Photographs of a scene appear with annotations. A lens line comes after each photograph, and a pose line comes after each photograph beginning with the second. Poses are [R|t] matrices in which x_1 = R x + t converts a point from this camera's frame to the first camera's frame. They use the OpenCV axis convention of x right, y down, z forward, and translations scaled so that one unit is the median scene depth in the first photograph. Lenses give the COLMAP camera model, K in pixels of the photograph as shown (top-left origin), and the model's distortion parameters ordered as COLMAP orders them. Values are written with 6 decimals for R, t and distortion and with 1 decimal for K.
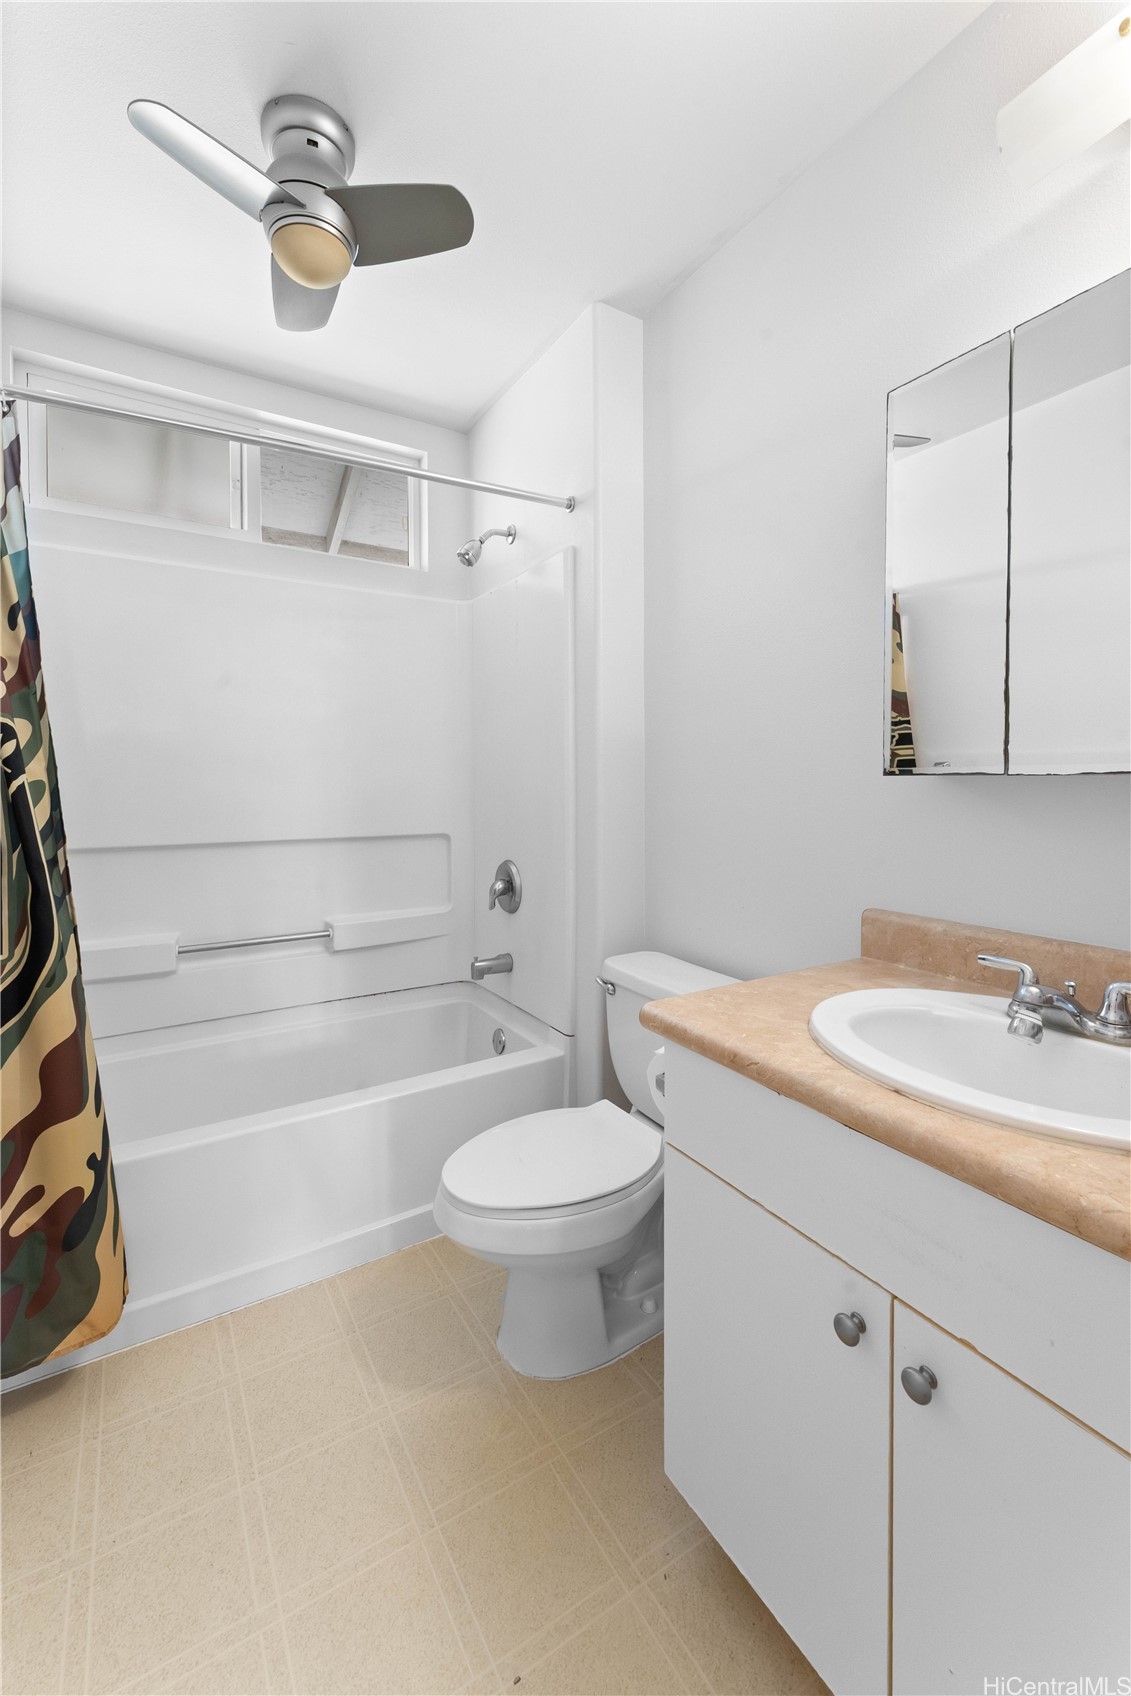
lens RADIAL K [[694.3, 0, 562.6], [0, 694.3, 801.7], [0, 0, 1]] dist [0.001165, -0.000014]
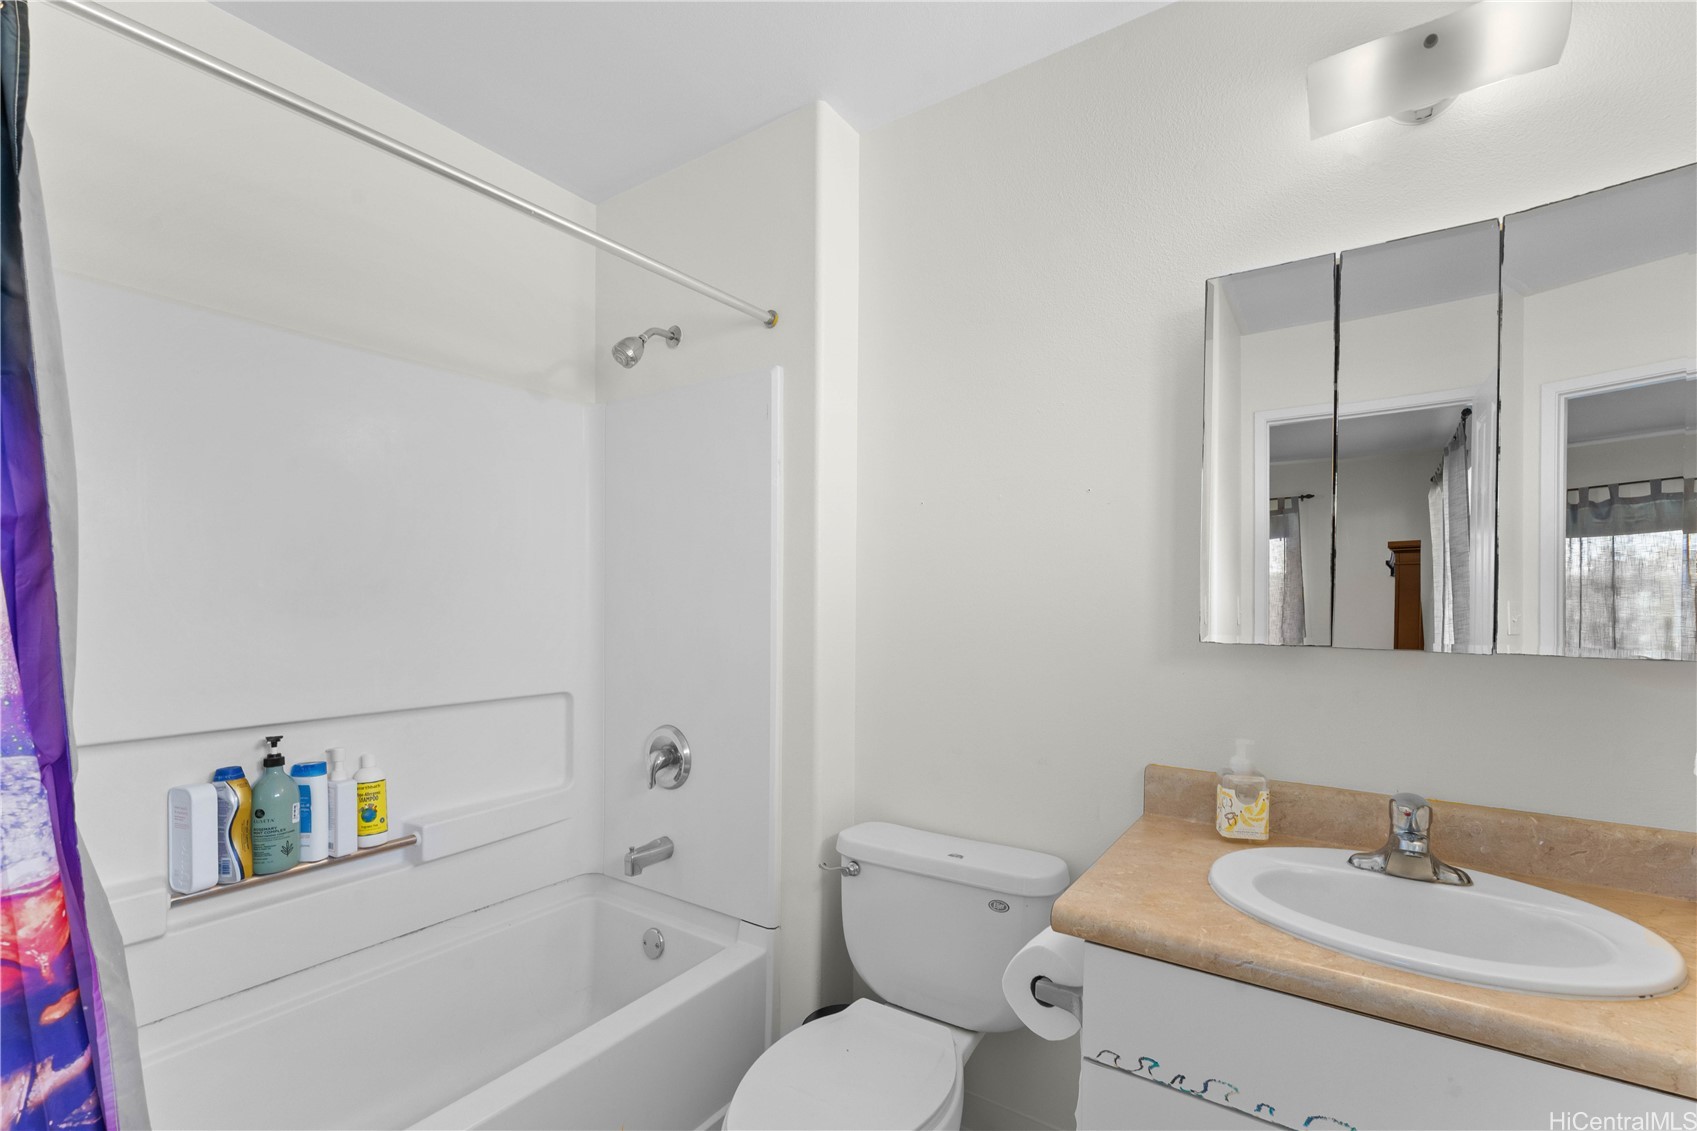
lens RADIAL K [[714.7, 0, 850.6], [0, 714.7, 610.7], [0, 0, 1]] dist [-0.001877, -0.000092]
pose [[0.904530, 0.009251, 0.426309, -0.307506], [-0.000814, 0.999800, -0.019969, -0.041663], [-0.426409, 0.017716, 0.904357, 0.163023]]
